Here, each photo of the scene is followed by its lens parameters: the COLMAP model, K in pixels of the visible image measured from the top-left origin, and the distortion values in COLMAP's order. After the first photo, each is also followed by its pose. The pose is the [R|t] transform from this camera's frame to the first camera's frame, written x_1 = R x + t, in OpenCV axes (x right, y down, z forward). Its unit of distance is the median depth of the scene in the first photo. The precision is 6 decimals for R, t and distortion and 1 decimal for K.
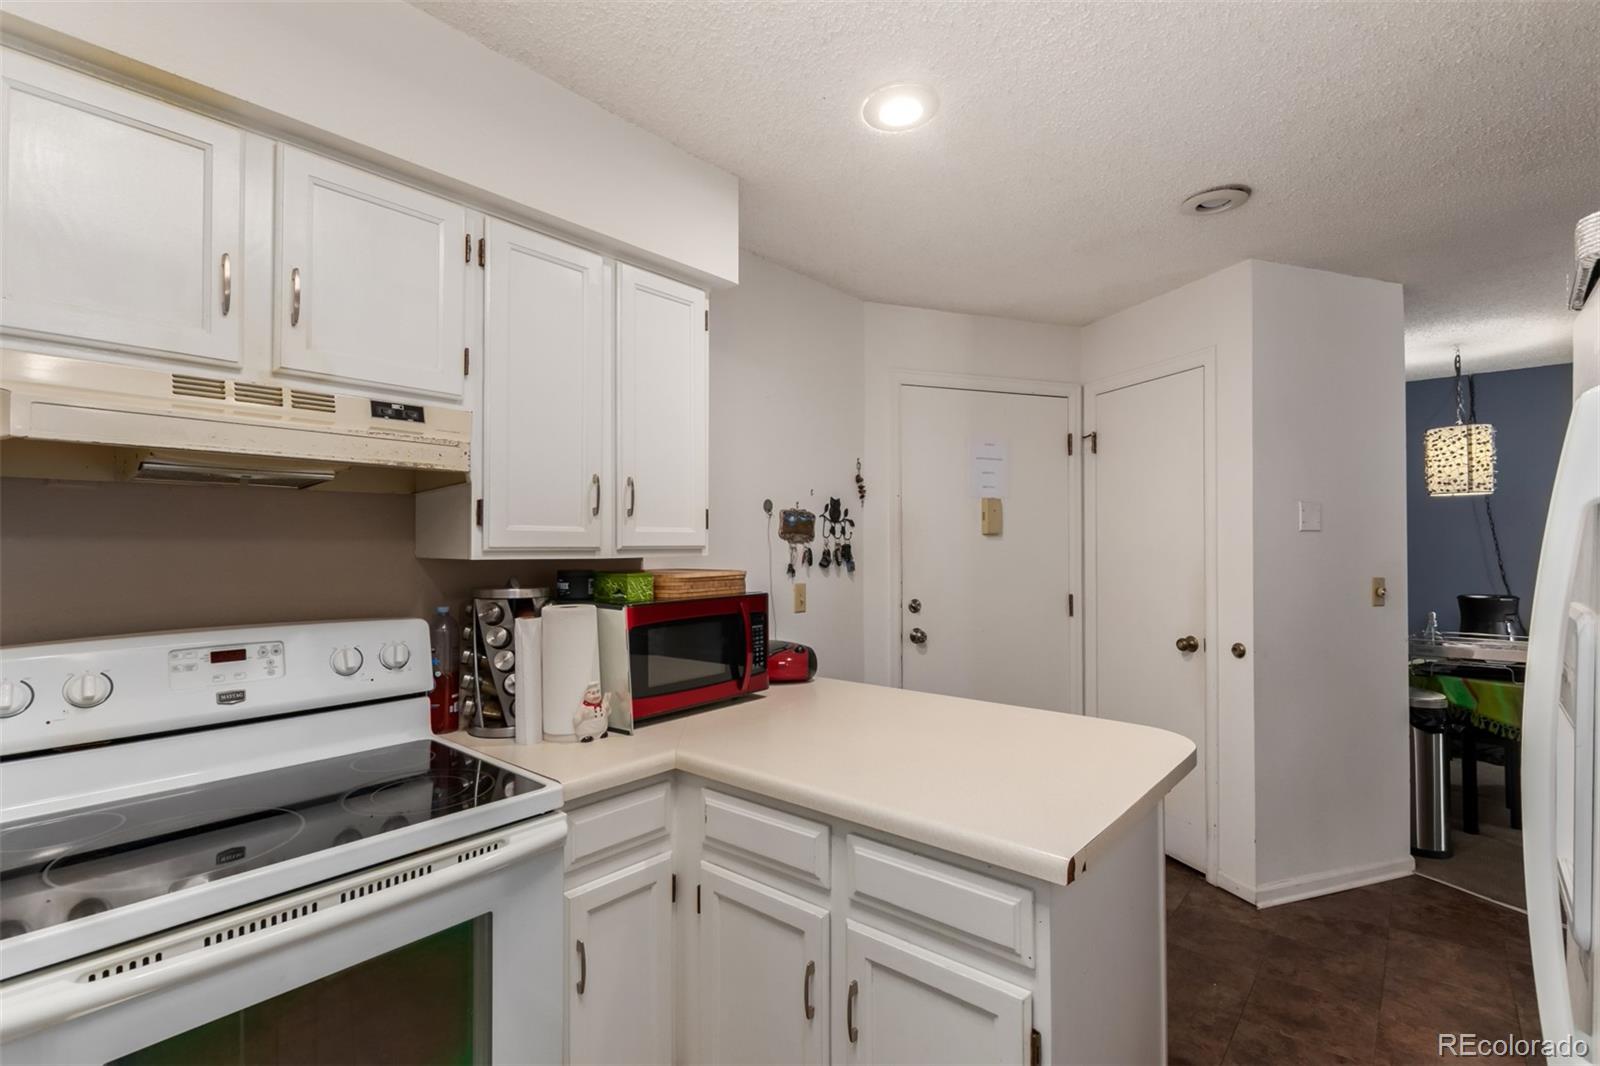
lens RADIAL K [[731.3, 0, 800.2], [0, 731.3, 531.9], [0, 0, 1]] dist [0.003049, -0.000512]
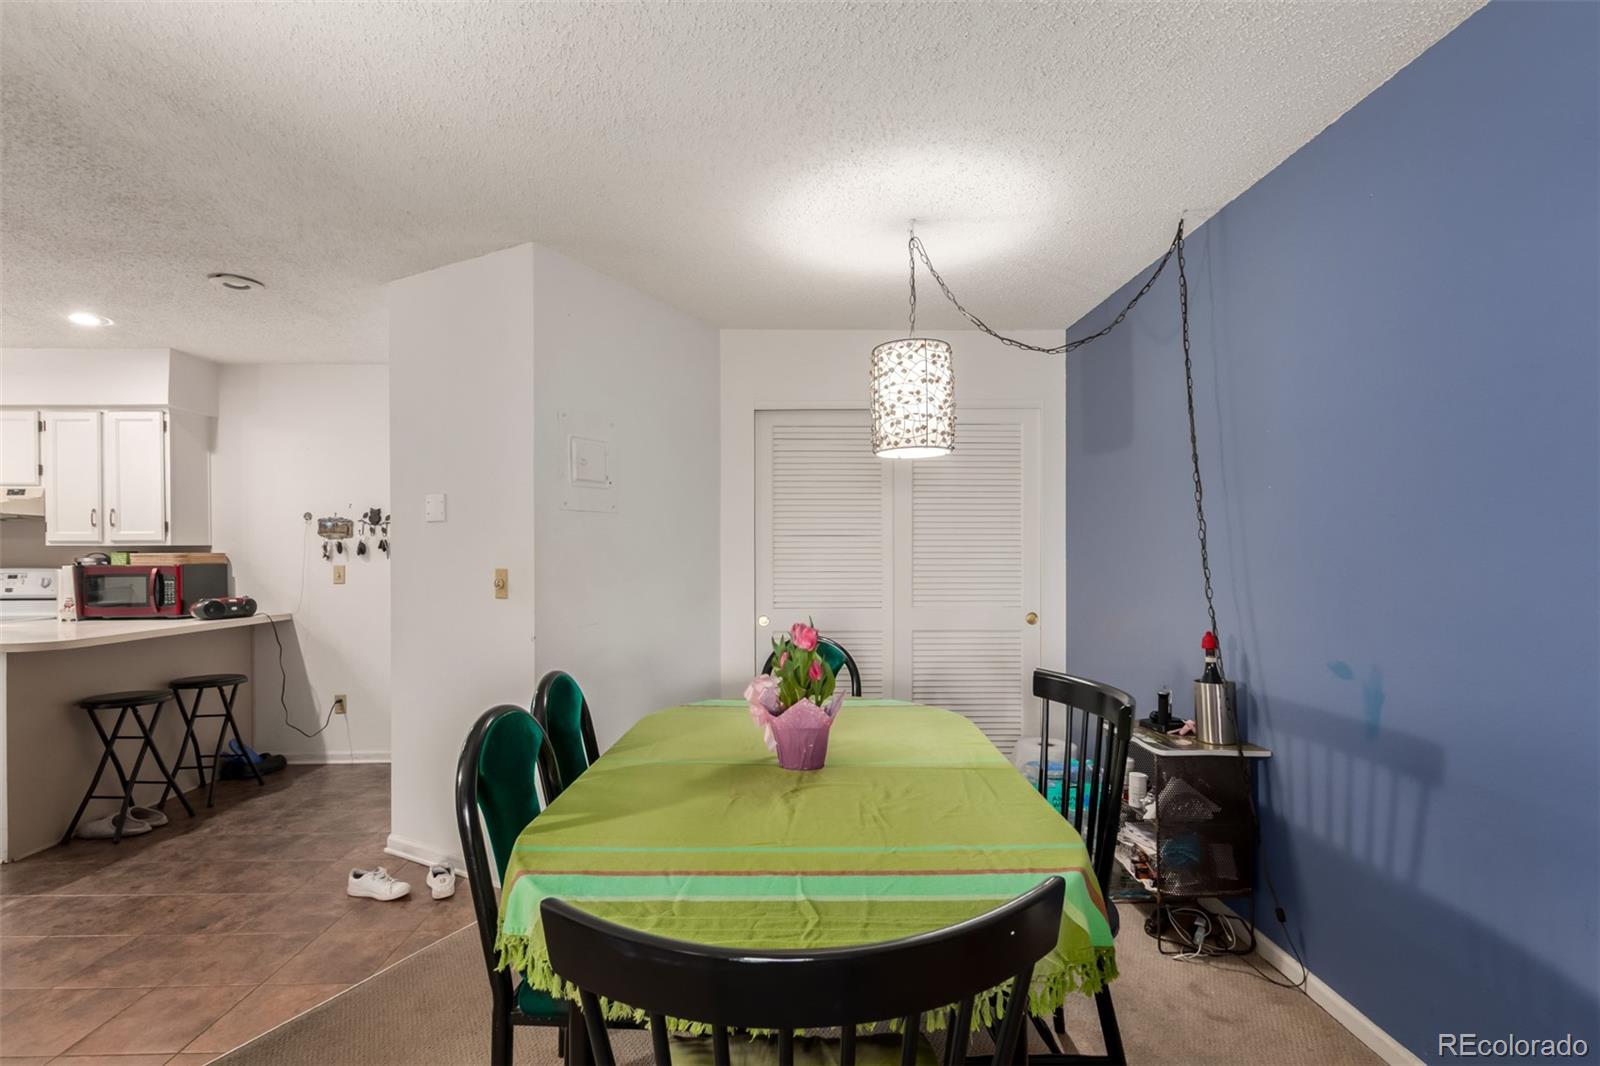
lens RADIAL K [[731.3, 0, 809.6], [0, 731.3, 554.2], [0, 0, 1]] dist [0.003049, -0.000512]
pose [[0.677220, 0.003251, -0.735774, 1.704099], [0.014837, 0.999727, 0.018074, 0.032194], [0.735631, -0.023157, 0.676986, 0.635501]]
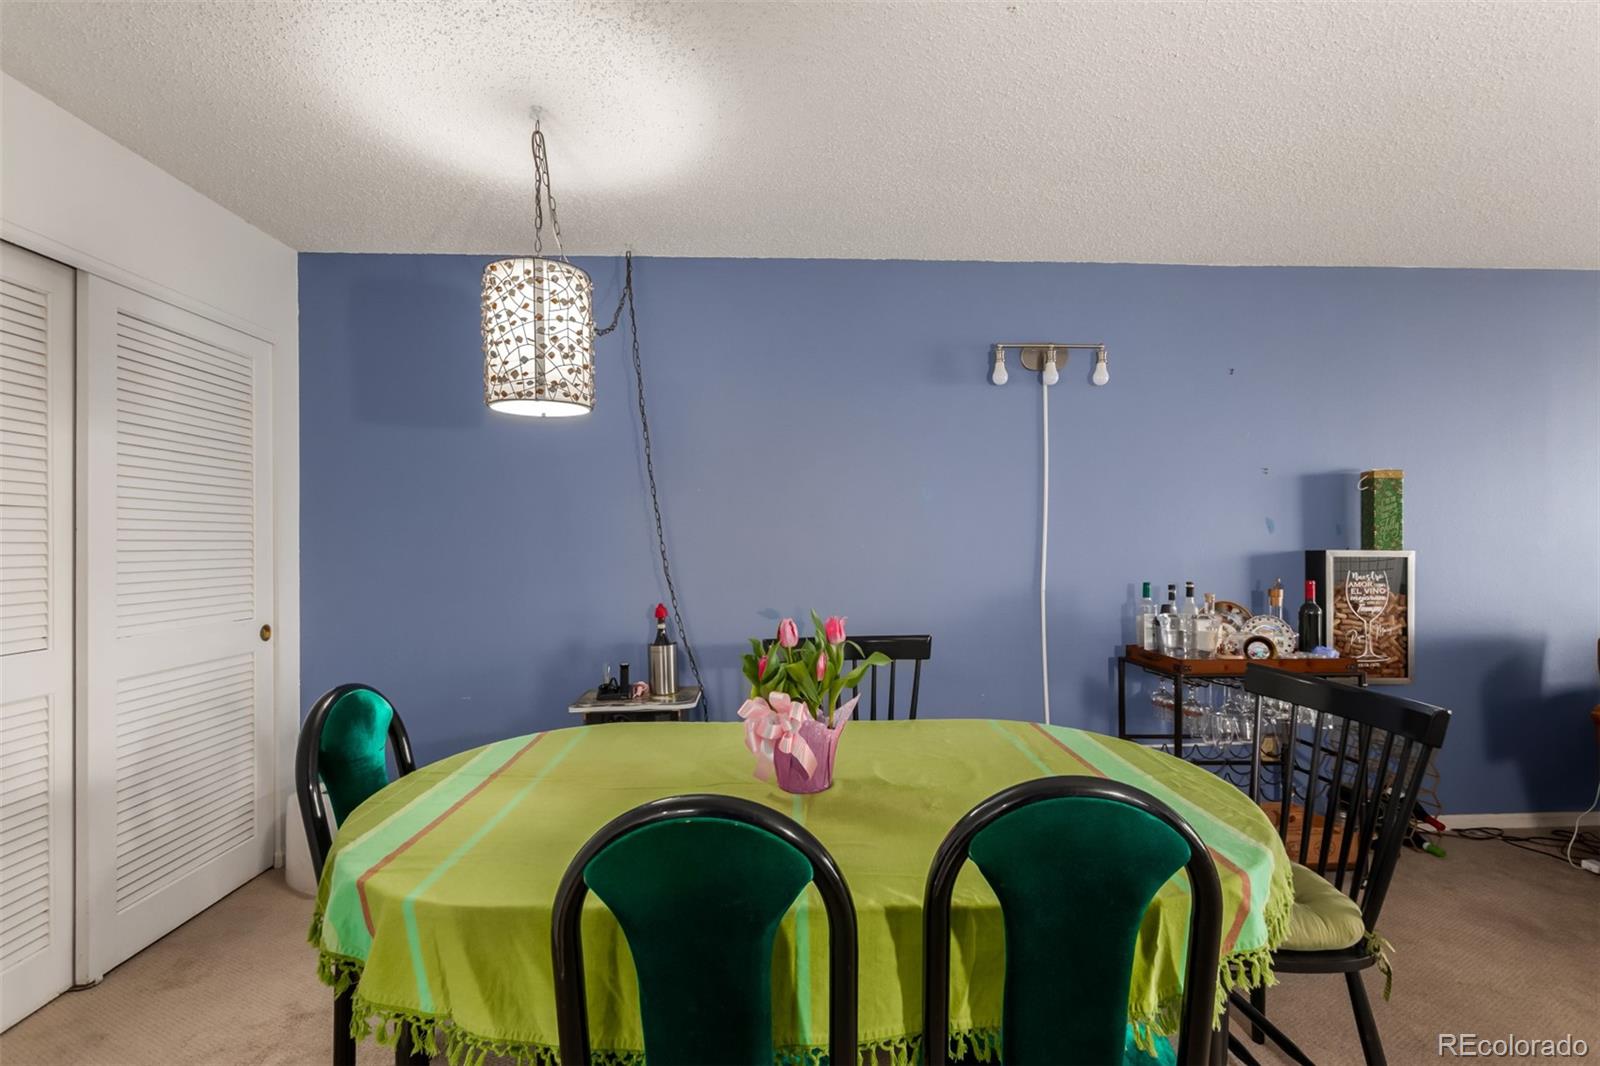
lens RADIAL K [[731.3, 0, 798.8], [0, 731.3, 540.9], [0, 0, 1]] dist [0.003049, -0.000512]
pose [[0.730297, -0.002643, 0.683124, 0.888256], [-0.008782, 0.999874, 0.013257, 0.040250], [-0.683073, -0.015681, 0.730182, 0.659870]]
